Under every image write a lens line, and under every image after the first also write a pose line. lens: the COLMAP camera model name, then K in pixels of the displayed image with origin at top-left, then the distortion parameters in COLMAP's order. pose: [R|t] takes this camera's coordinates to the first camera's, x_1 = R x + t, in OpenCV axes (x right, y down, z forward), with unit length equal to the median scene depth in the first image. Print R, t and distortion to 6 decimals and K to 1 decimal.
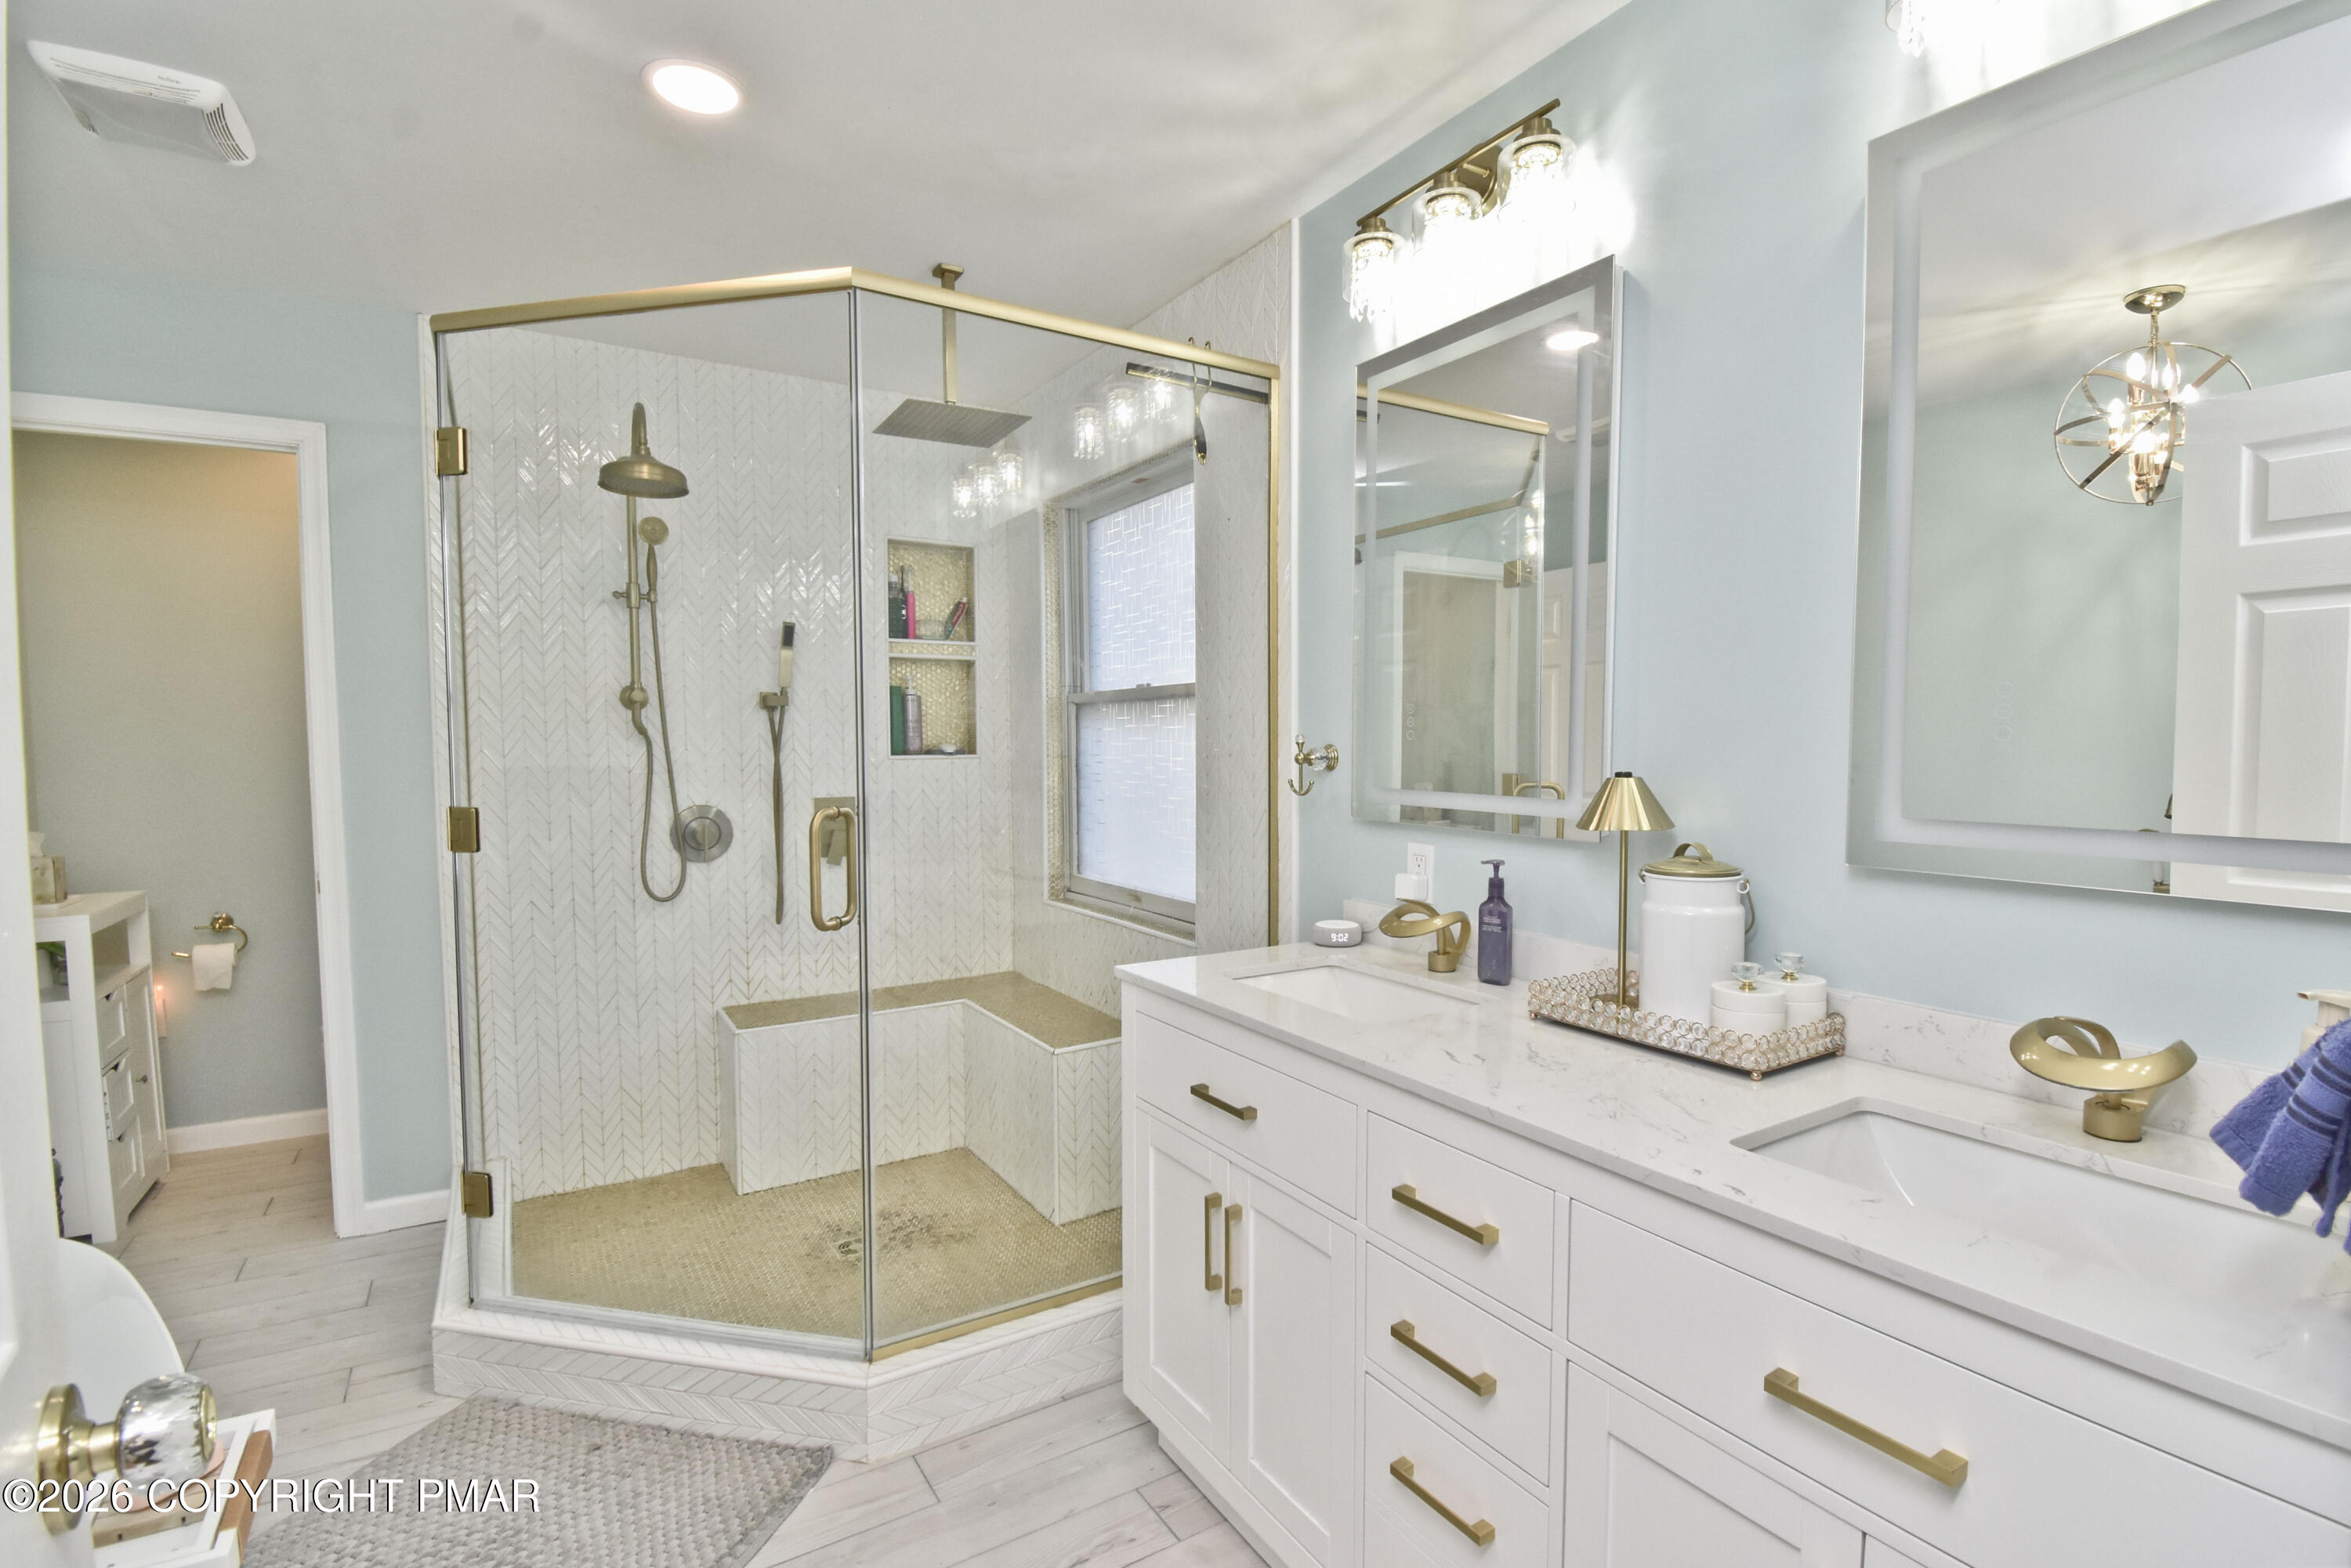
lens RADIAL K [[1073.3, 0, 1182.3], [0, 1073.3, 781.4], [0, 0, 1]] dist [0.022783, -0.027876]
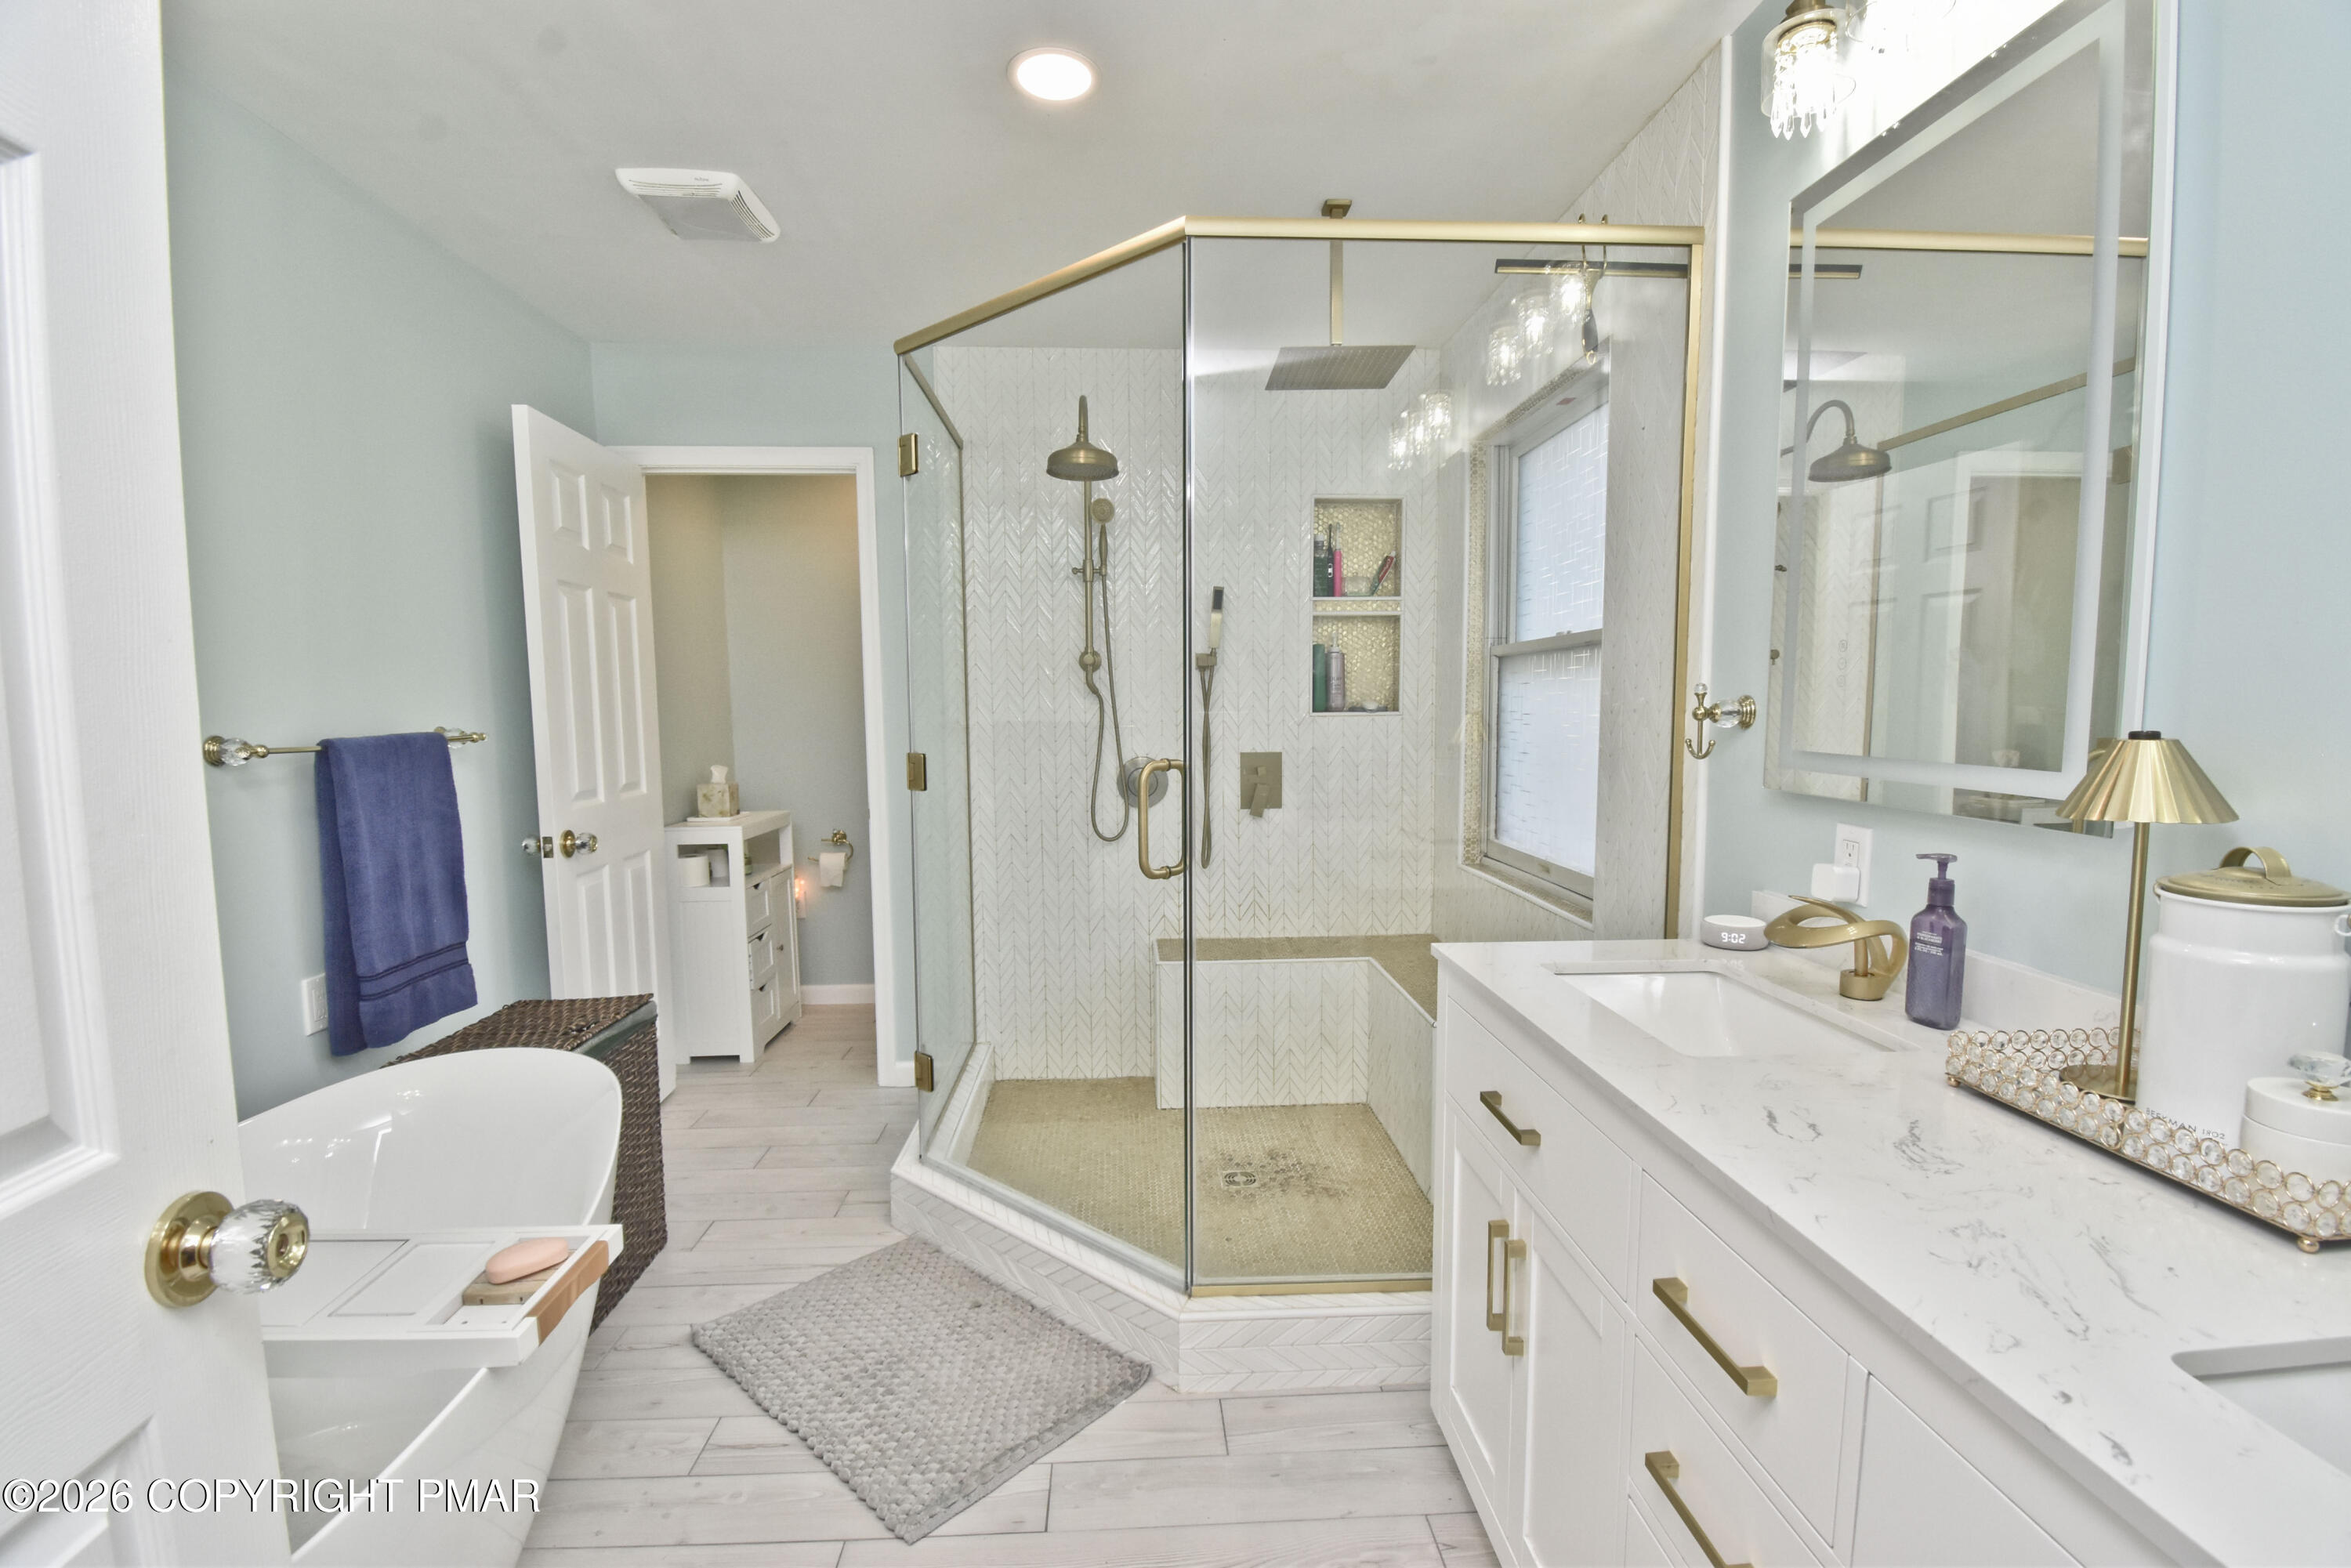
lens RADIAL K [[1026.7, 0, 1175.5], [0, 1026.7, 784.0], [0, 0, 1]] dist [0.021249, -0.024276]
pose [[0.876297, 0.034449, -0.480538, 0.128558], [-0.014445, 0.998871, 0.045267, 0.002211], [0.481555, -0.032726, 0.875805, 0.117556]]
